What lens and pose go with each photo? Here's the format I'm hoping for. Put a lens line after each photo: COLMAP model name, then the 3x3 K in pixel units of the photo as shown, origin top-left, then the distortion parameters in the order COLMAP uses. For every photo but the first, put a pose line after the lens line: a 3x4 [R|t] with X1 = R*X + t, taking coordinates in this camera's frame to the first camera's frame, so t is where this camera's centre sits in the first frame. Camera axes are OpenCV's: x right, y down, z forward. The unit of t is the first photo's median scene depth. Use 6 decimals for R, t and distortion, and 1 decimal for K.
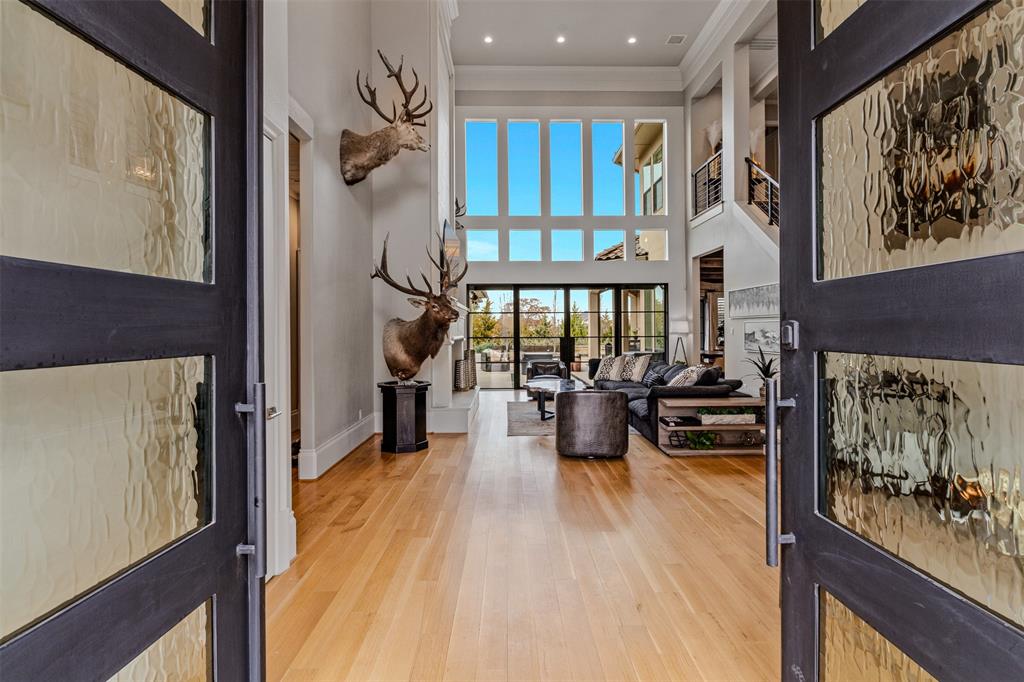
lens RADIAL K [[487.1, 0, 514.1], [0, 487.1, 334.1], [0, 0, 1]] dist [0.000835, 0.000076]
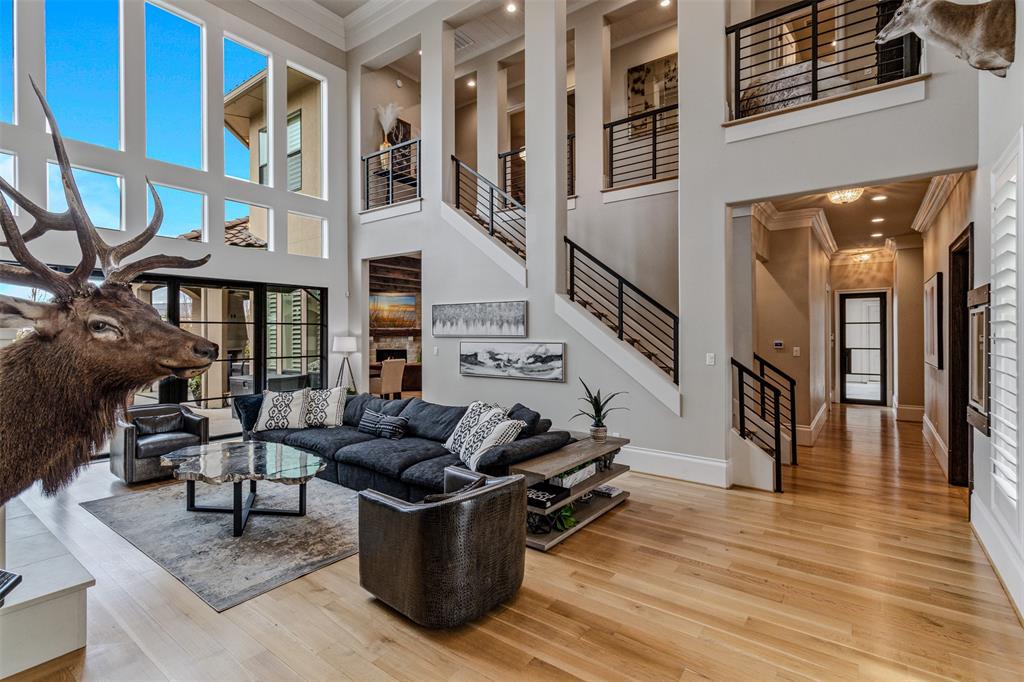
lens RADIAL K [[476.6, 0, 515.8], [0, 476.6, 334.5], [0, 0, 1]] dist [-0.000462, -0.000120]
pose [[0.601120, 0.000993, 0.799158, -0.120491], [0.003076, 0.999989, -0.003556, -0.026580], [-0.799153, 0.004596, 0.601110, 0.311129]]
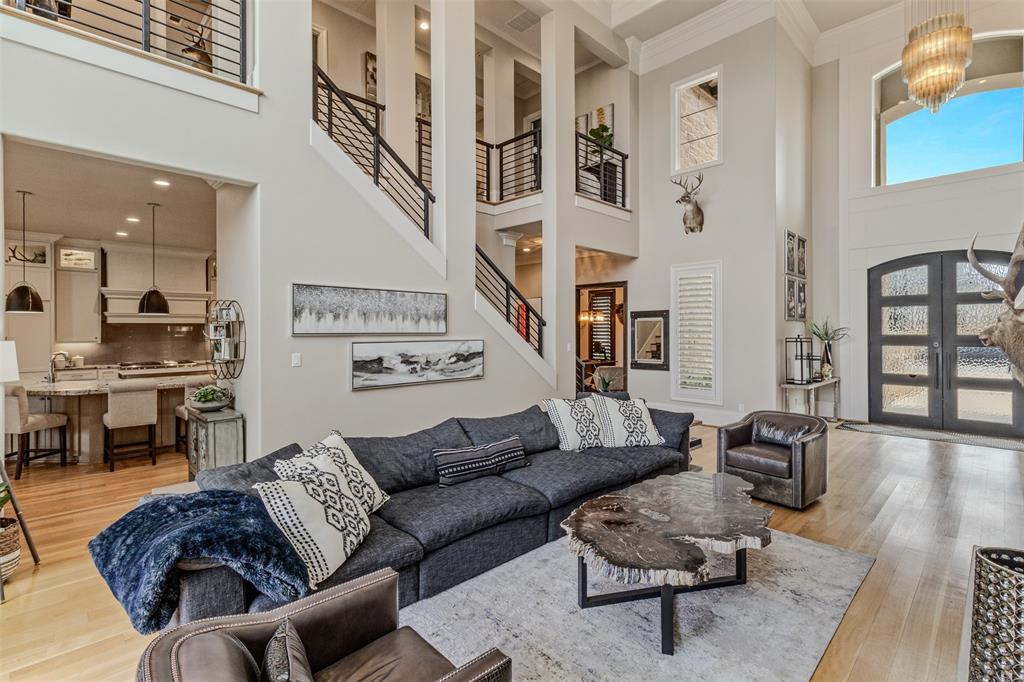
lens RADIAL K [[476.6, 0, 512.8], [0, 476.6, 332.6], [0, 0, 1]] dist [-0.000462, -0.000120]
pose [[-0.688259, -0.002940, 0.725459, -0.074334], [0.006518, 0.999926, 0.010236, -0.032377], [-0.725436, 0.011774, -0.688189, 0.980241]]
